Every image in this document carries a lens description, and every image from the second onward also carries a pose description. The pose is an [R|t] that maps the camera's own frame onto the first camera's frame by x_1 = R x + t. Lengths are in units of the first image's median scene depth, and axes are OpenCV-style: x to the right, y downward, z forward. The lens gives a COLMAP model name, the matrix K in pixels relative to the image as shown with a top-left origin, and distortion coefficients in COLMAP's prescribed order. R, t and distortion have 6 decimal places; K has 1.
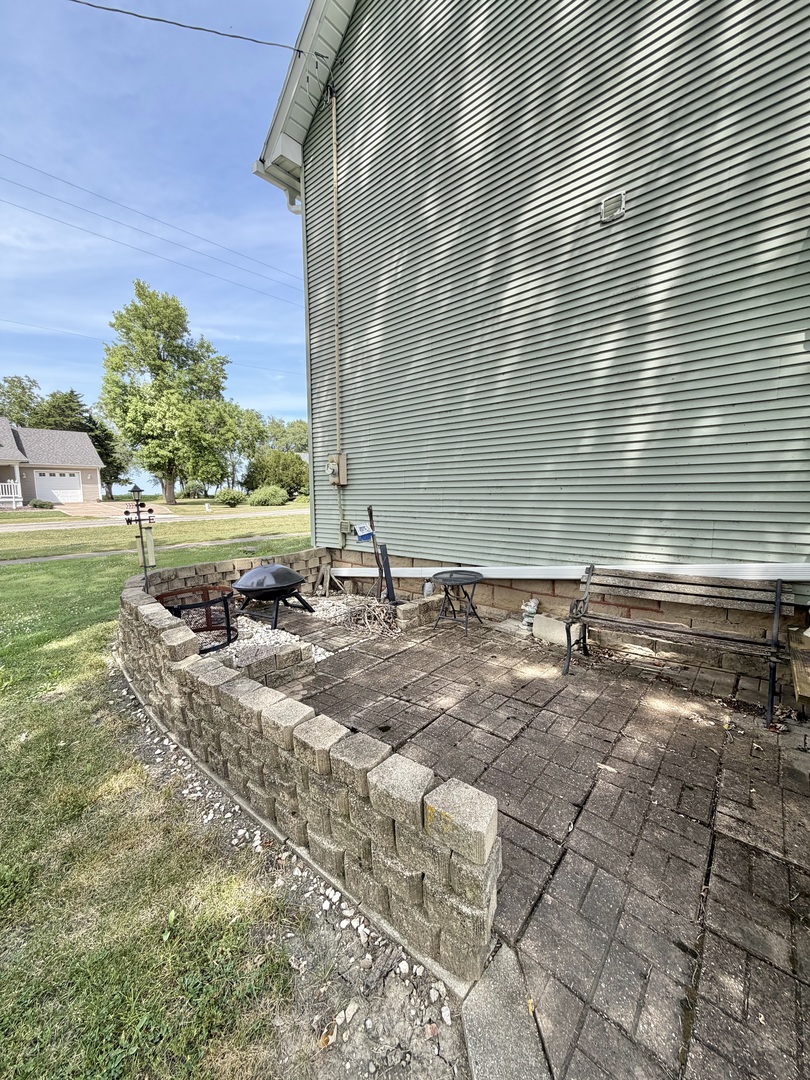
lens RADIAL K [[429.4, 0, 406.2], [0, 429.4, 542.5], [0, 0, 1]] dist [-0.000371, 0.000393]
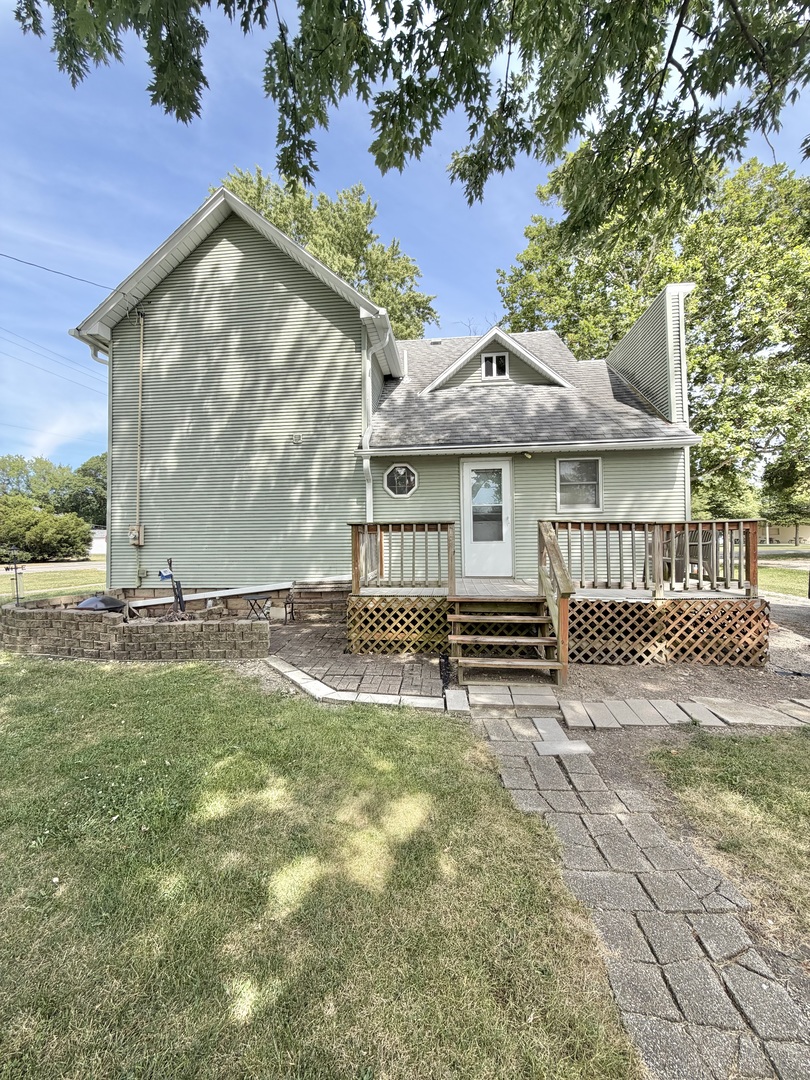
lens RADIAL K [[429.4, 0, 404.5], [0, 429.4, 543.1], [0, 0, 1]] dist [-0.000371, 0.000393]
pose [[0.814266, -0.000100, 0.580492, -0.314730], [0.067567, 0.993219, -0.094607, 0.076600], [-0.576547, 0.116257, 0.808751, -0.906741]]
